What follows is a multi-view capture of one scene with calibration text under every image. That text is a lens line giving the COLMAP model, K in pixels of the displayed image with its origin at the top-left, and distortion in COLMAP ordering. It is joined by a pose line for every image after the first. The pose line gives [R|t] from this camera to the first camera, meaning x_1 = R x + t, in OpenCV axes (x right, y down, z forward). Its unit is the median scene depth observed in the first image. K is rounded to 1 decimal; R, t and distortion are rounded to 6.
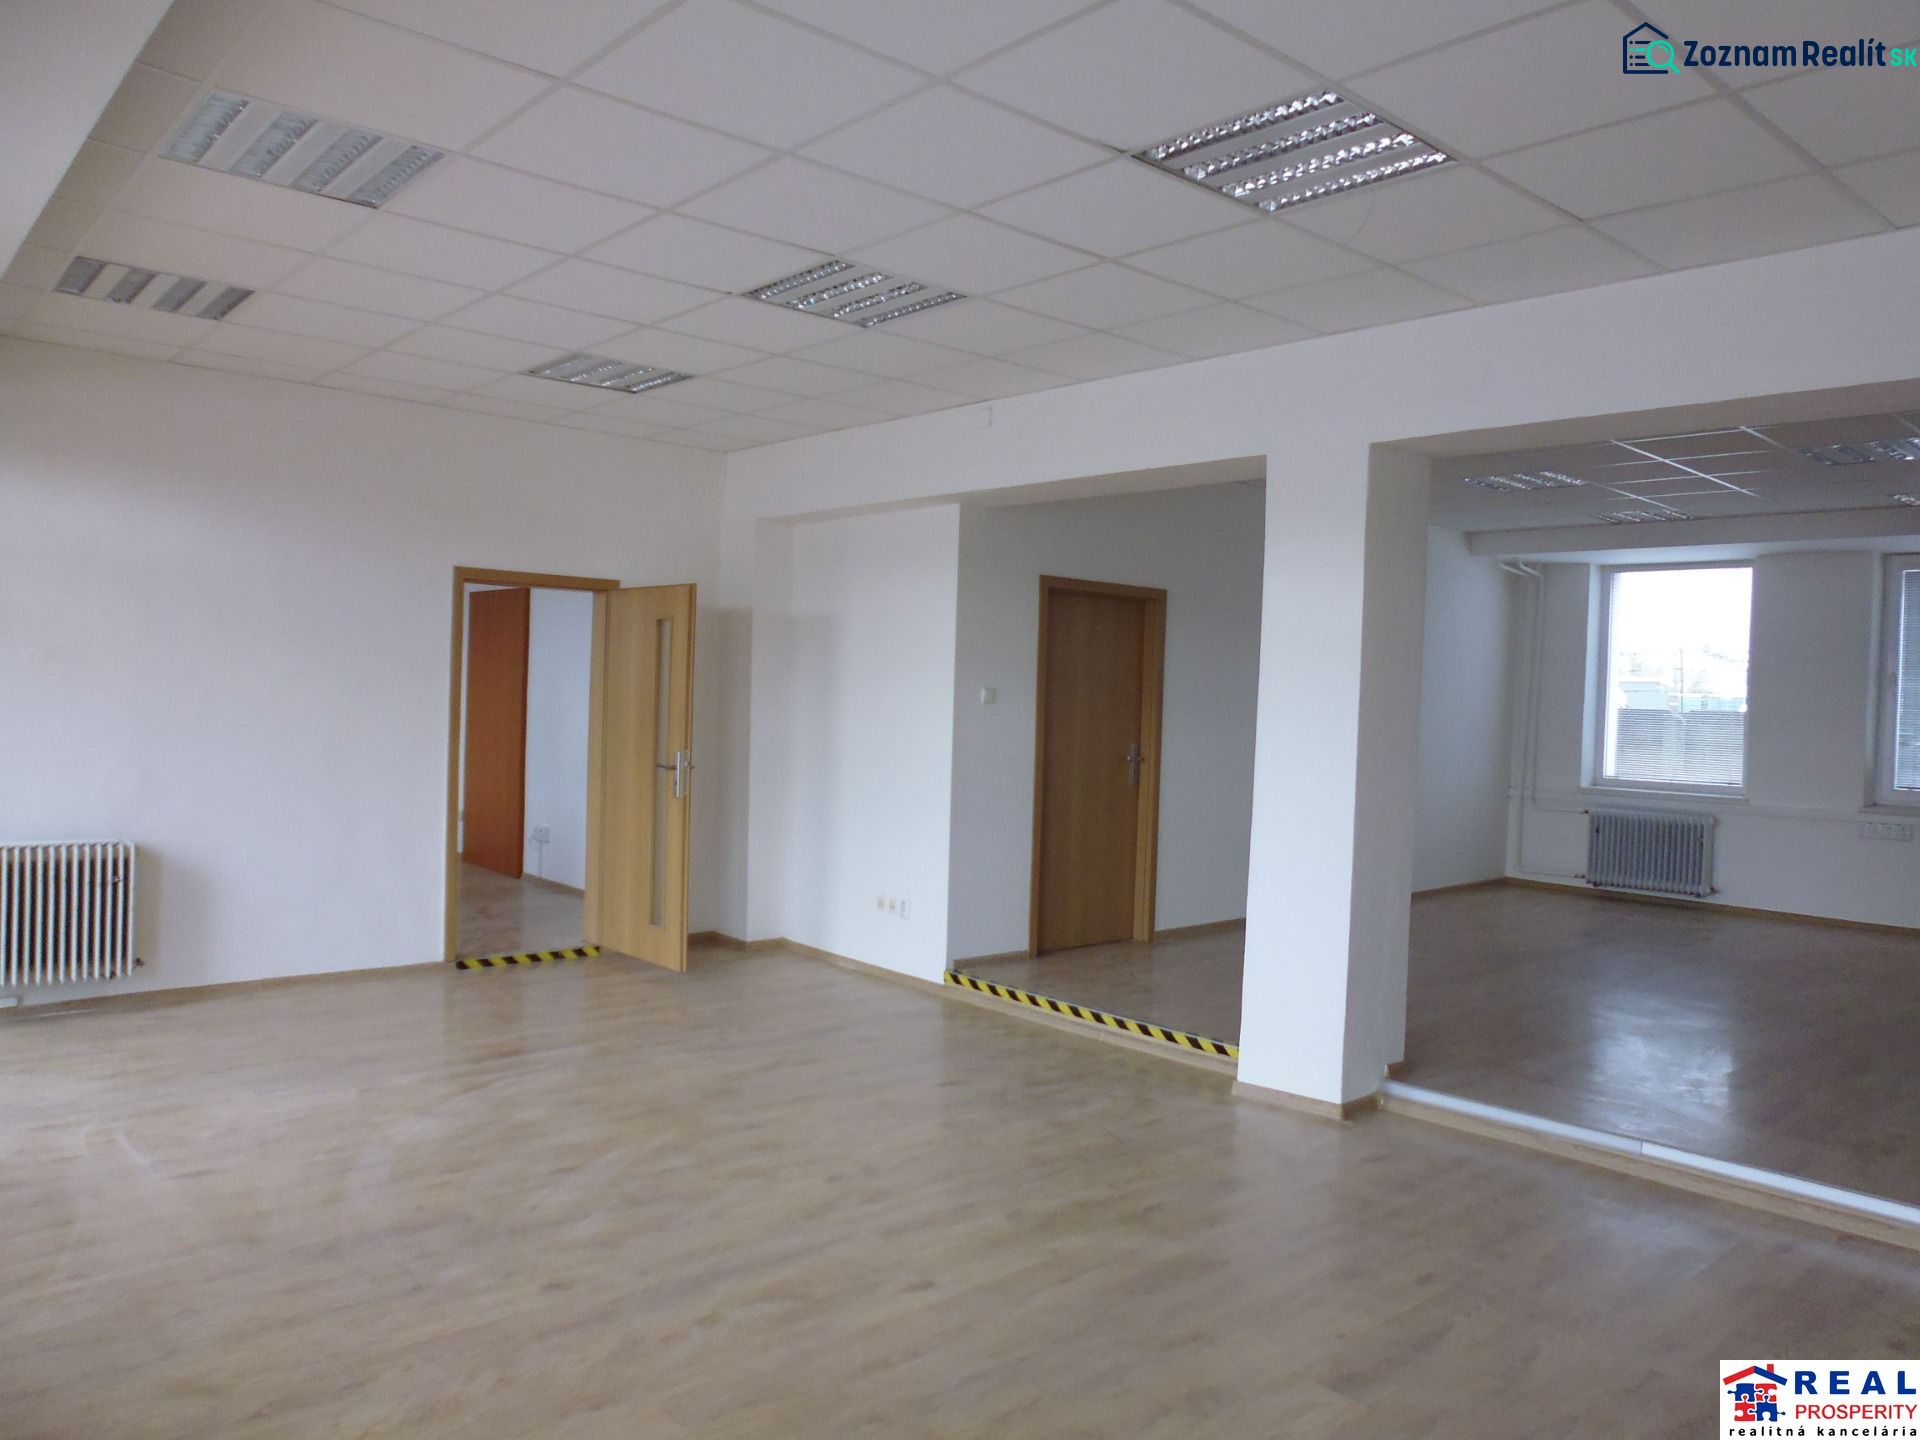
lens RADIAL K [[1407.3, 0, 965.4], [0, 1407.3, 713.5], [0, 0, 1]] dist [-0.055725, 0.035977]
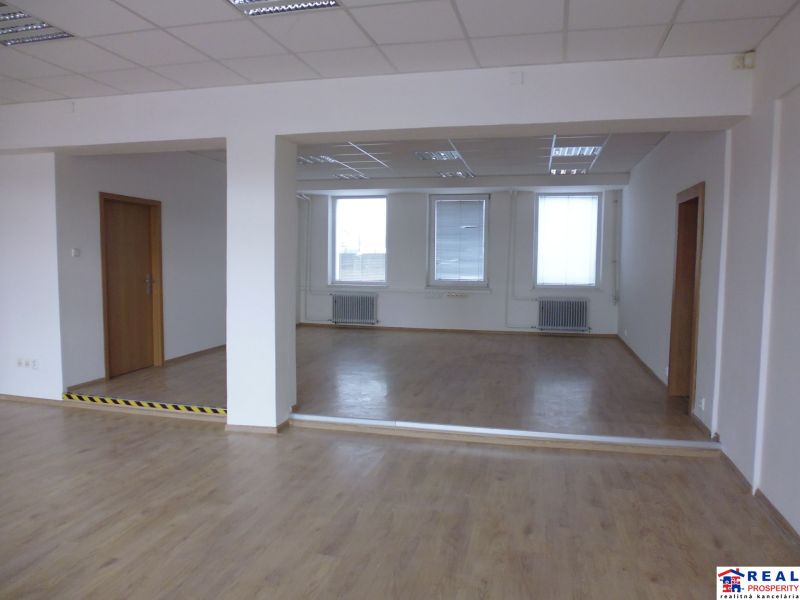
lens RADIAL K [[586.4, 0, 398.5], [0, 586.4, 301.3], [0, 0, 1]] dist [-0.055725, 0.035977]
pose [[0.835188, -0.065004, 0.546109, -0.062444], [0.024903, 0.996442, 0.080523, 0.001575], [-0.549400, -0.053652, 0.833835, 0.085388]]
